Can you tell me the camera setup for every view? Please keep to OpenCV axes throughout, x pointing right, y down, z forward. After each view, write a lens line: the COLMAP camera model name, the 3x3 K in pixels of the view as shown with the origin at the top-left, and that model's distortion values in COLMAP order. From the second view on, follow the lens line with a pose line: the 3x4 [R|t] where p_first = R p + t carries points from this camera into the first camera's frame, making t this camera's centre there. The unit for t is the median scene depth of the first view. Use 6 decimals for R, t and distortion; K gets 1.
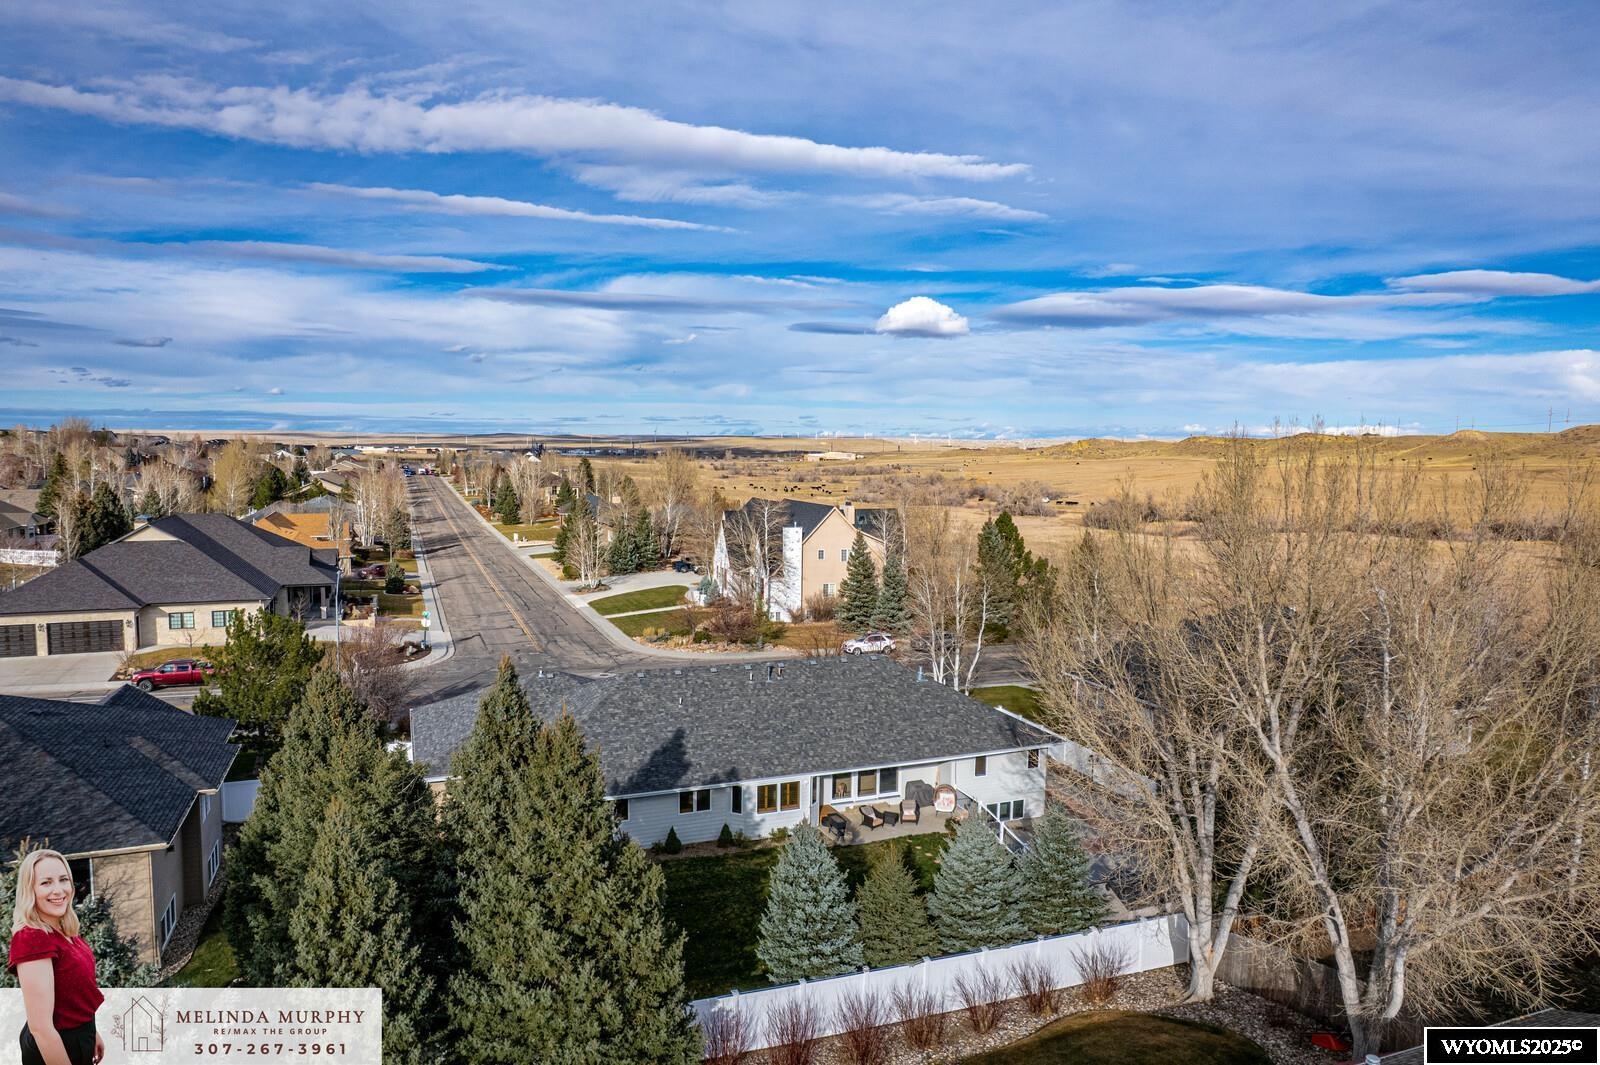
lens RADIAL K [[1025.3, 0, 764.2], [0, 1025.3, 535.8], [0, 0, 1]] dist [-0.095772, 0.105479]
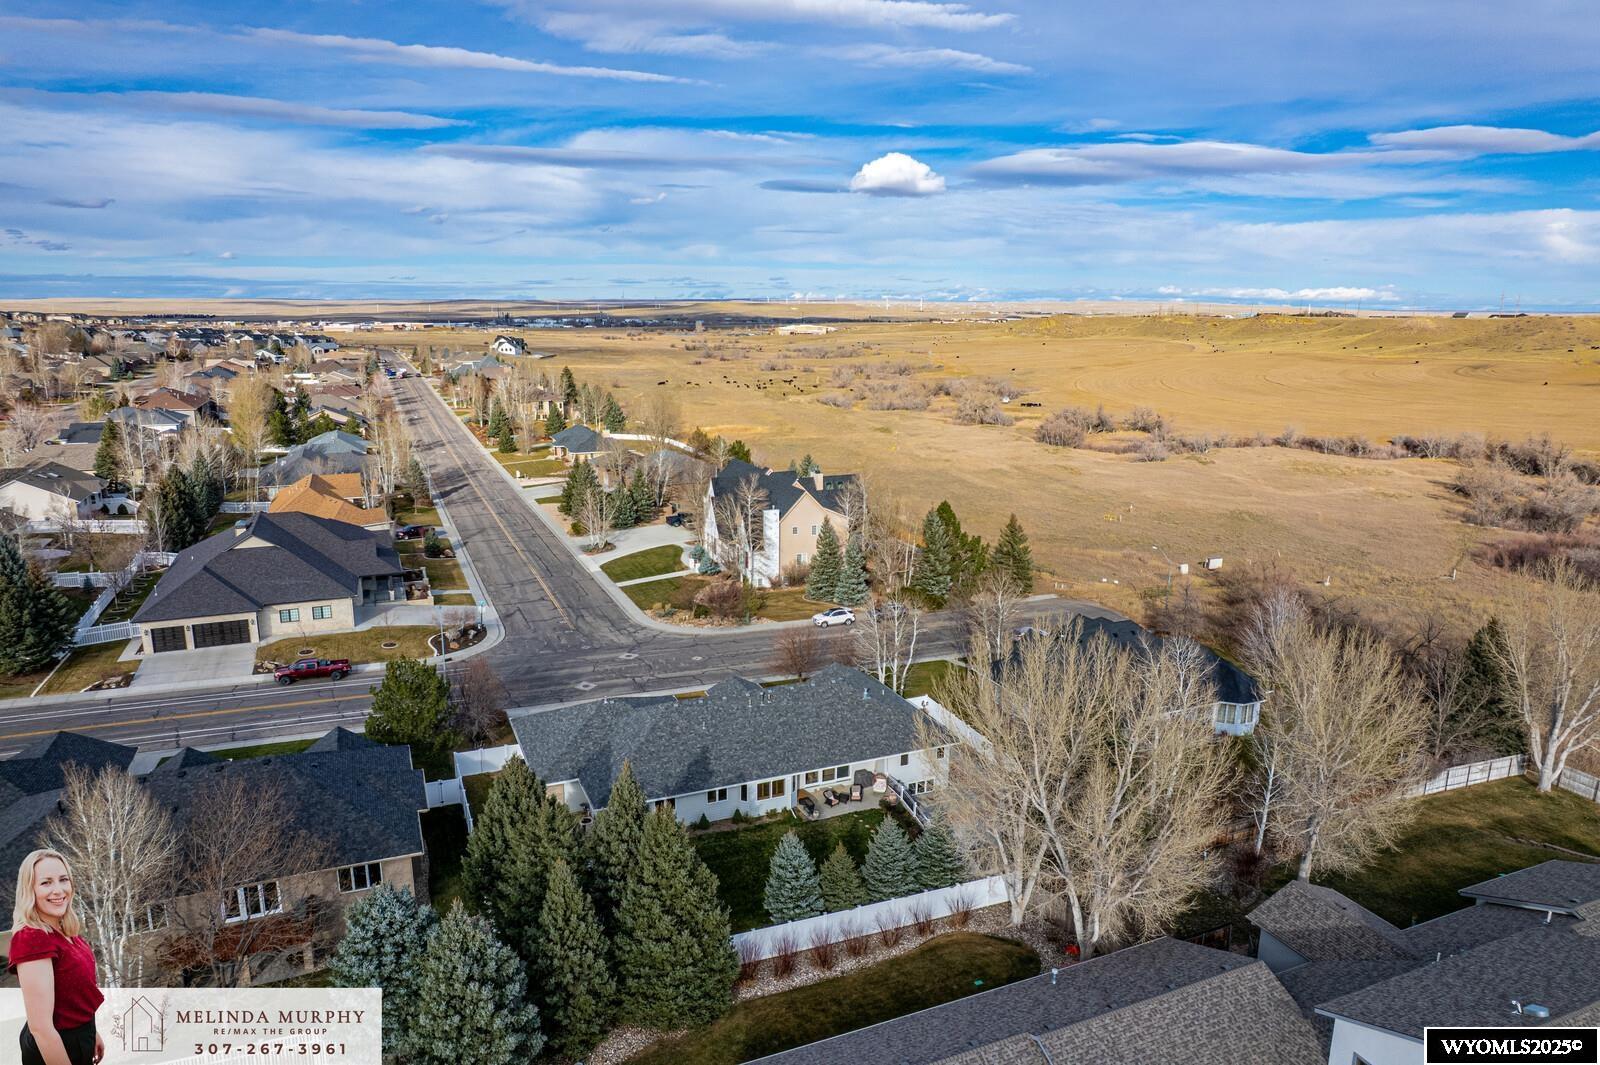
lens RADIAL K [[1036.8, 0, 808.3], [0, 1036.8, 541.6], [0, 0, 1]] dist [-0.083414, 0.077431]
pose [[0.997011, 0.012429, 0.076248, -0.026362], [-0.023223, 0.989542, 0.142366, -0.168231], [-0.073681, -0.143711, 0.986873, -0.241935]]
